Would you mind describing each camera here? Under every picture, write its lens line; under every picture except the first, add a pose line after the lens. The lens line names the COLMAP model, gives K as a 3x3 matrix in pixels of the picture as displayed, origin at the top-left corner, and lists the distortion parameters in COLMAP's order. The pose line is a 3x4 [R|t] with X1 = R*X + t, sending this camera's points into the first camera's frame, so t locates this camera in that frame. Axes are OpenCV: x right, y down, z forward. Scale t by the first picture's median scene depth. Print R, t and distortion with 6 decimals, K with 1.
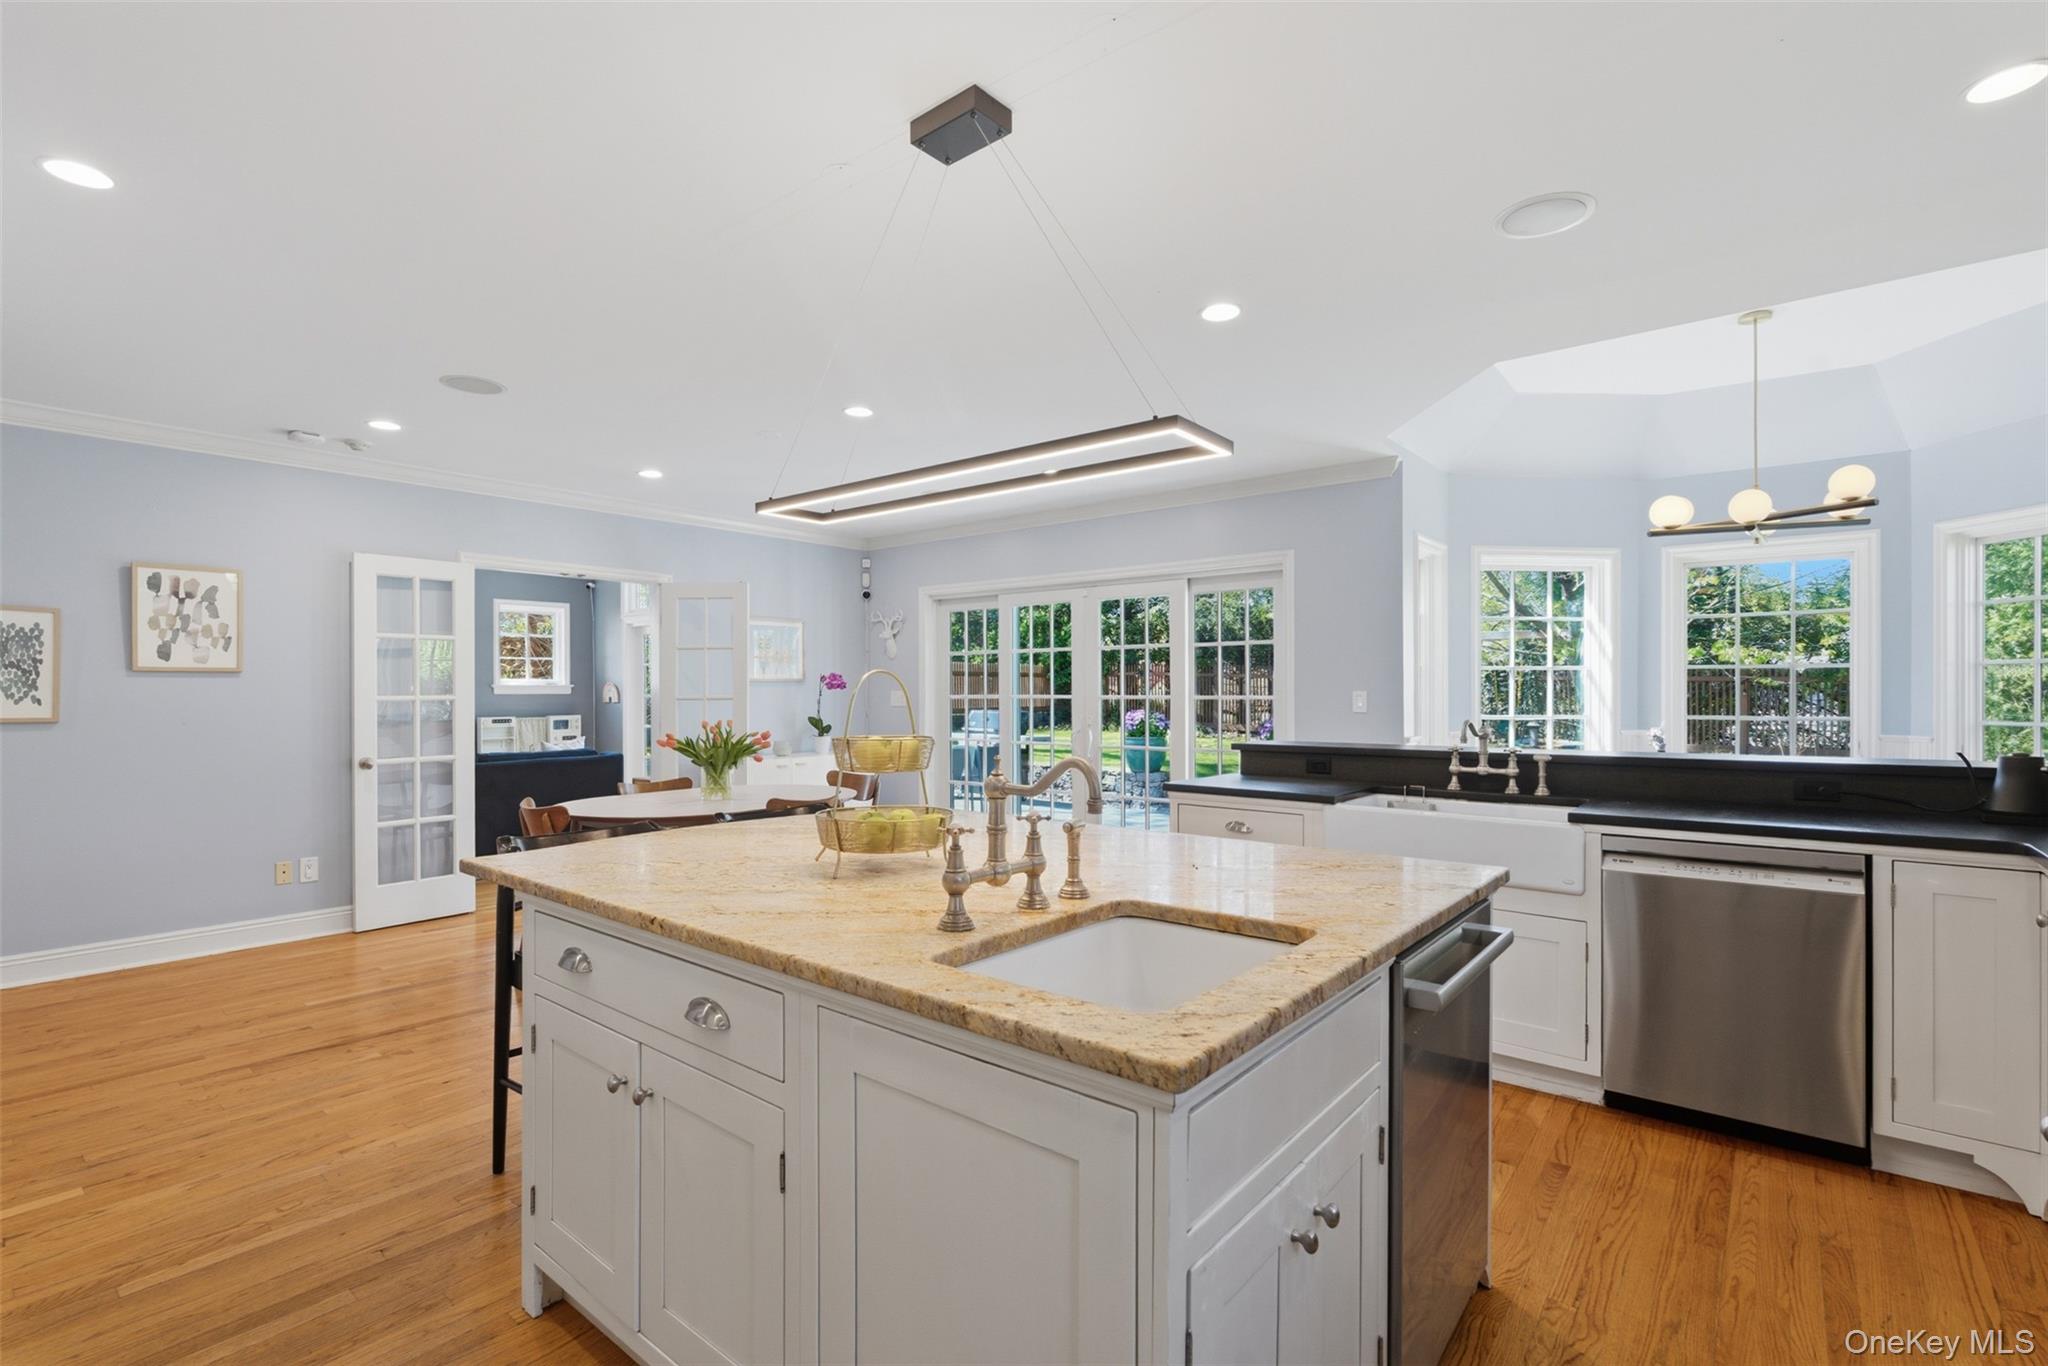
lens RADIAL K [[925.0, 0, 1027.3], [0, 925.0, 691.5], [0, 0, 1]] dist [-0.005609, 0.002567]
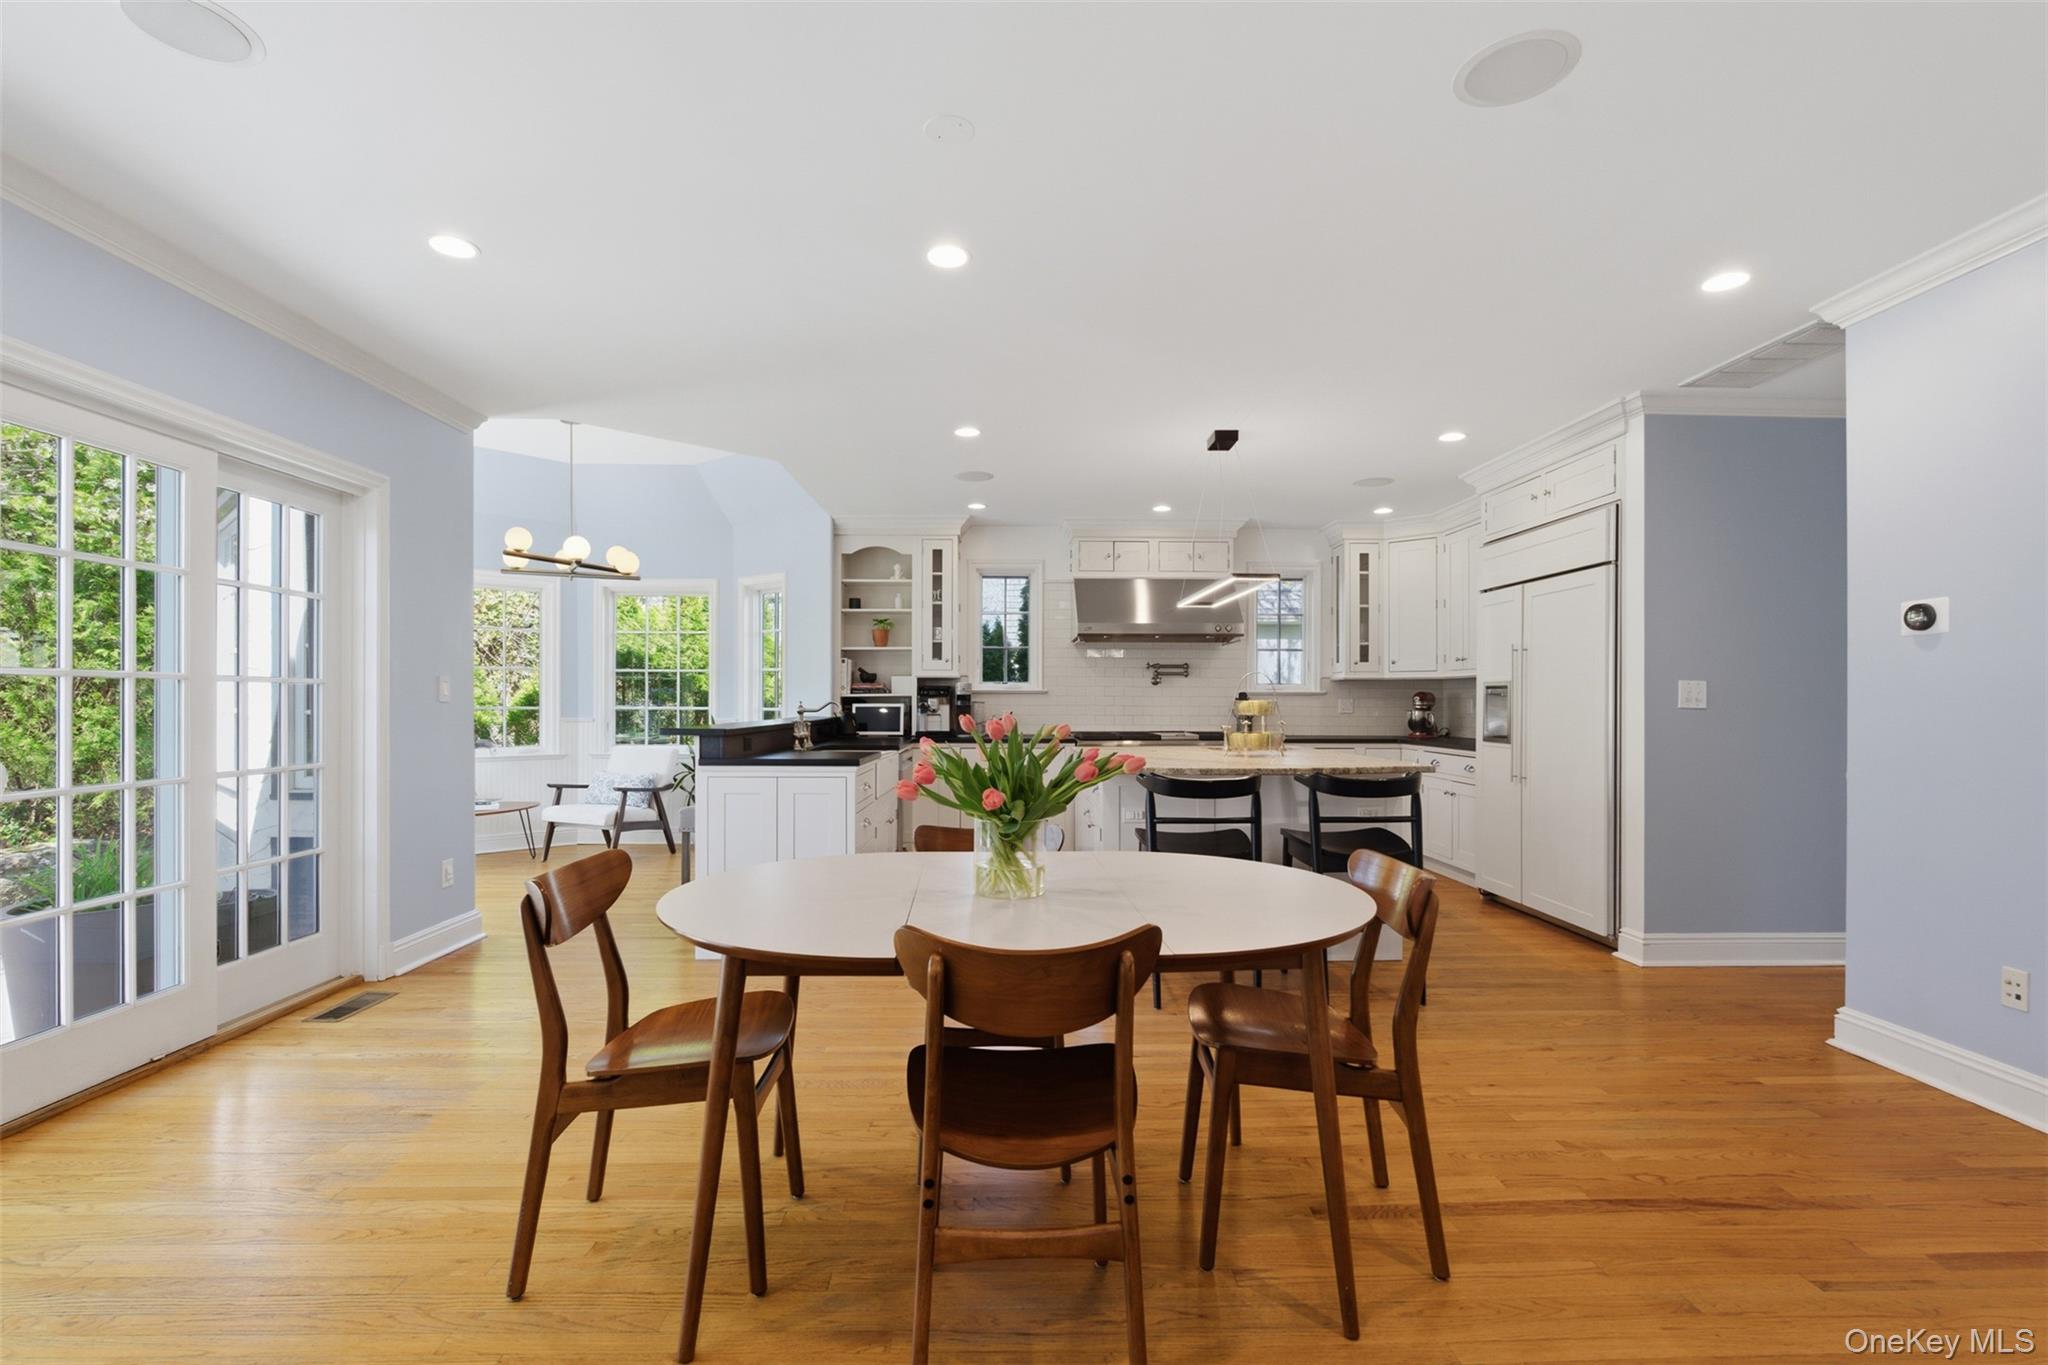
lens RADIAL K [[925.0, 0, 1022.7], [0, 925.0, 703.0], [0, 0, 1]] dist [-0.005609, 0.002567]
pose [[-0.652361, -0.001346, 0.757907, -0.885522], [-0.001149, 0.999999, 0.000787, 0.031744], [-0.757907, -0.000357, -0.652362, 1.698750]]
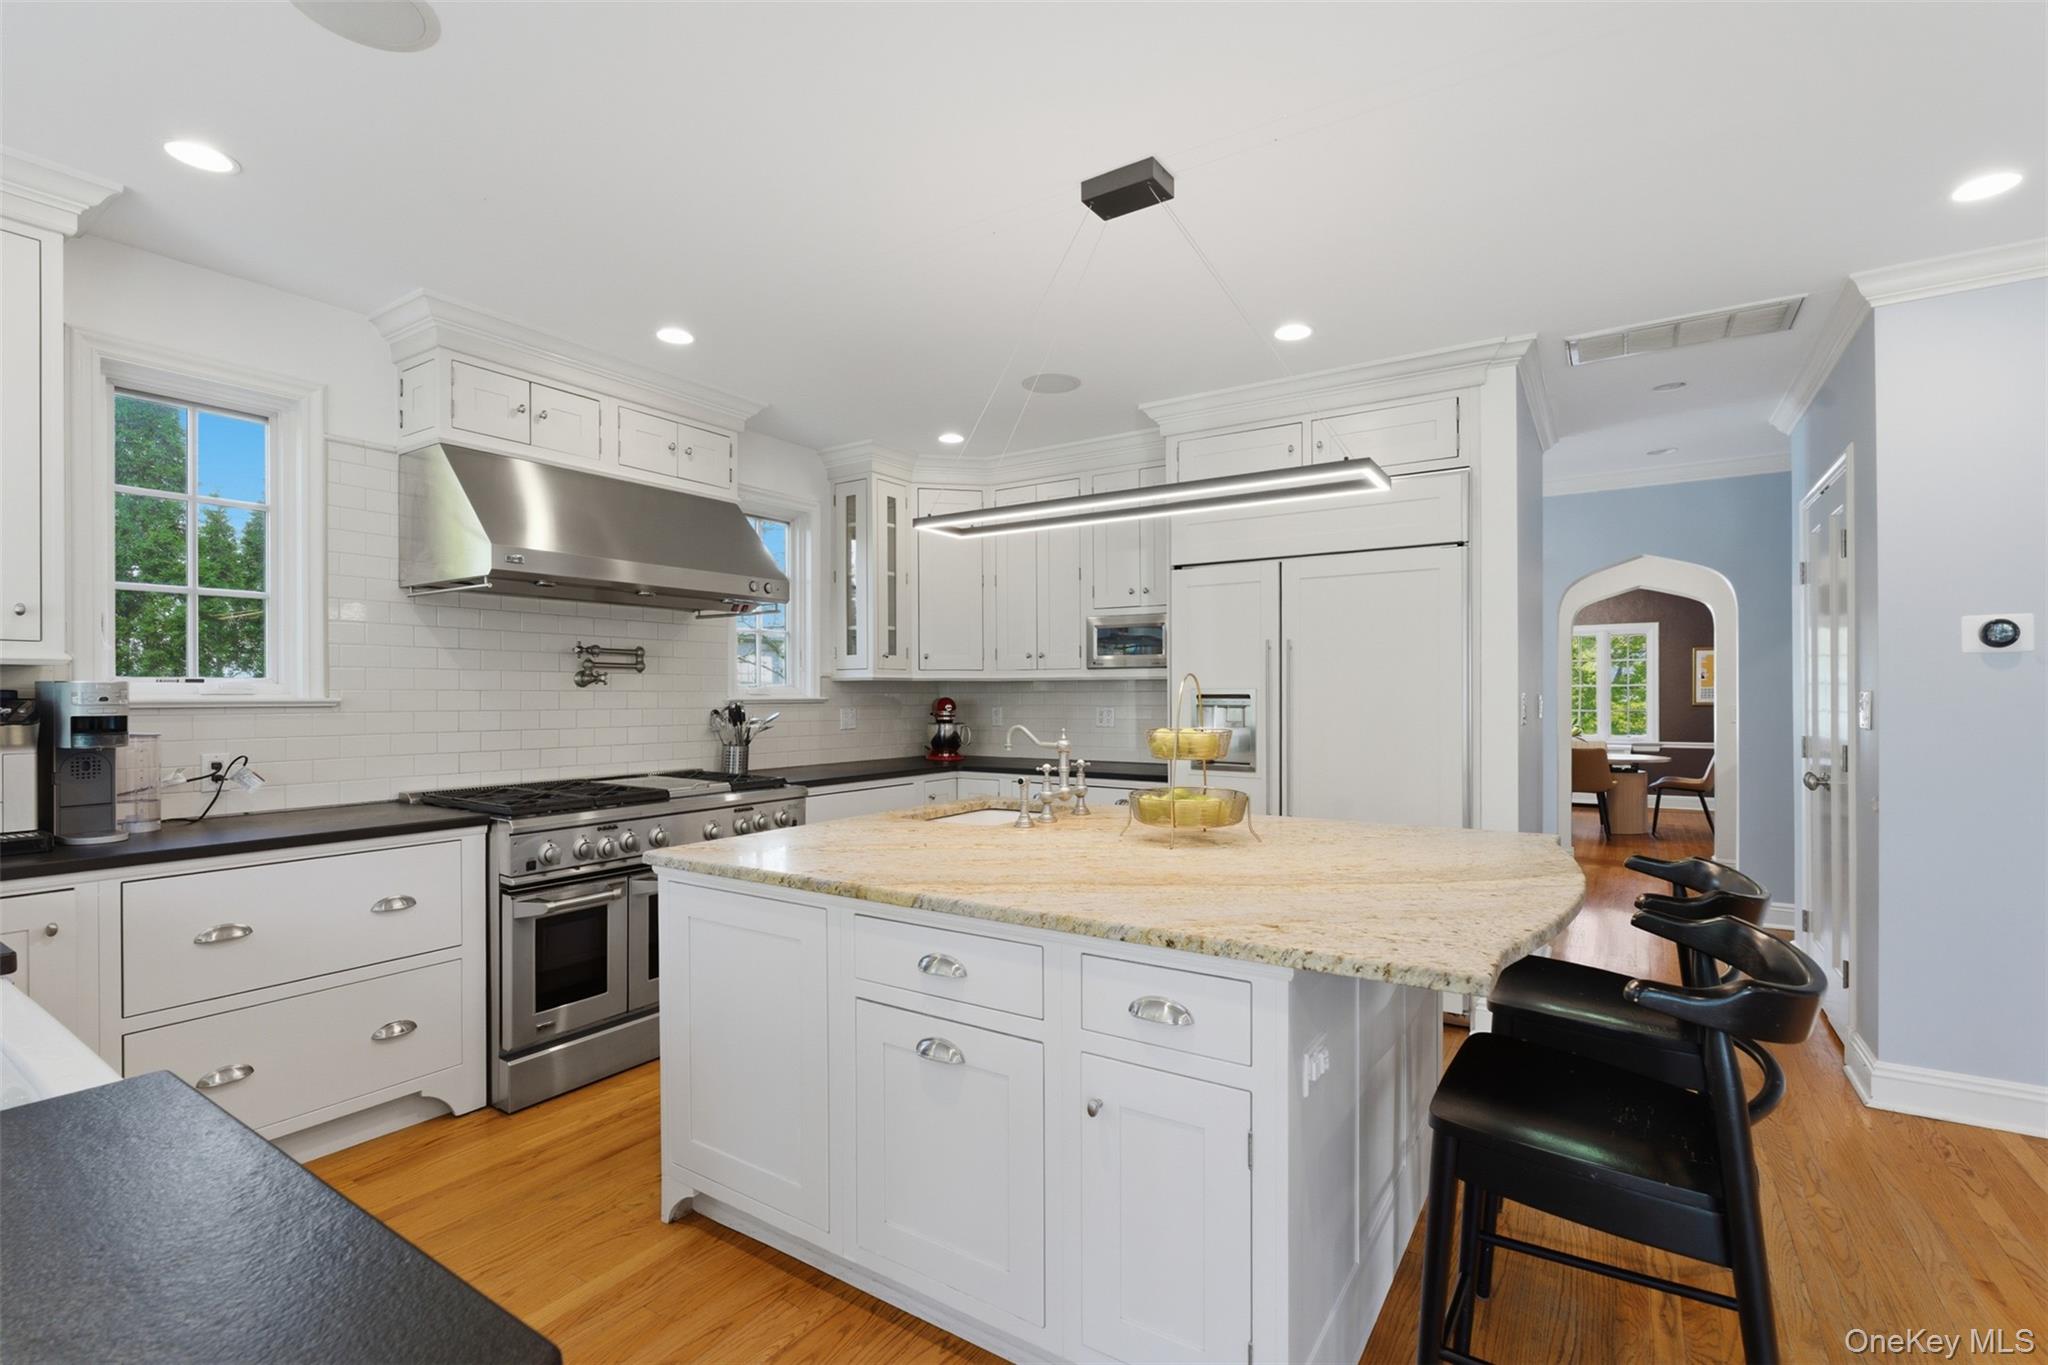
lens RADIAL K [[925.0, 0, 1018.9], [0, 925.0, 698.2], [0, 0, 1]] dist [-0.005609, 0.002567]
pose [[-0.994576, 0.004186, -0.103930, 0.103572], [0.003681, 0.999980, 0.005053, 0.002001], [0.103949, 0.004643, -0.994572, 1.231069]]
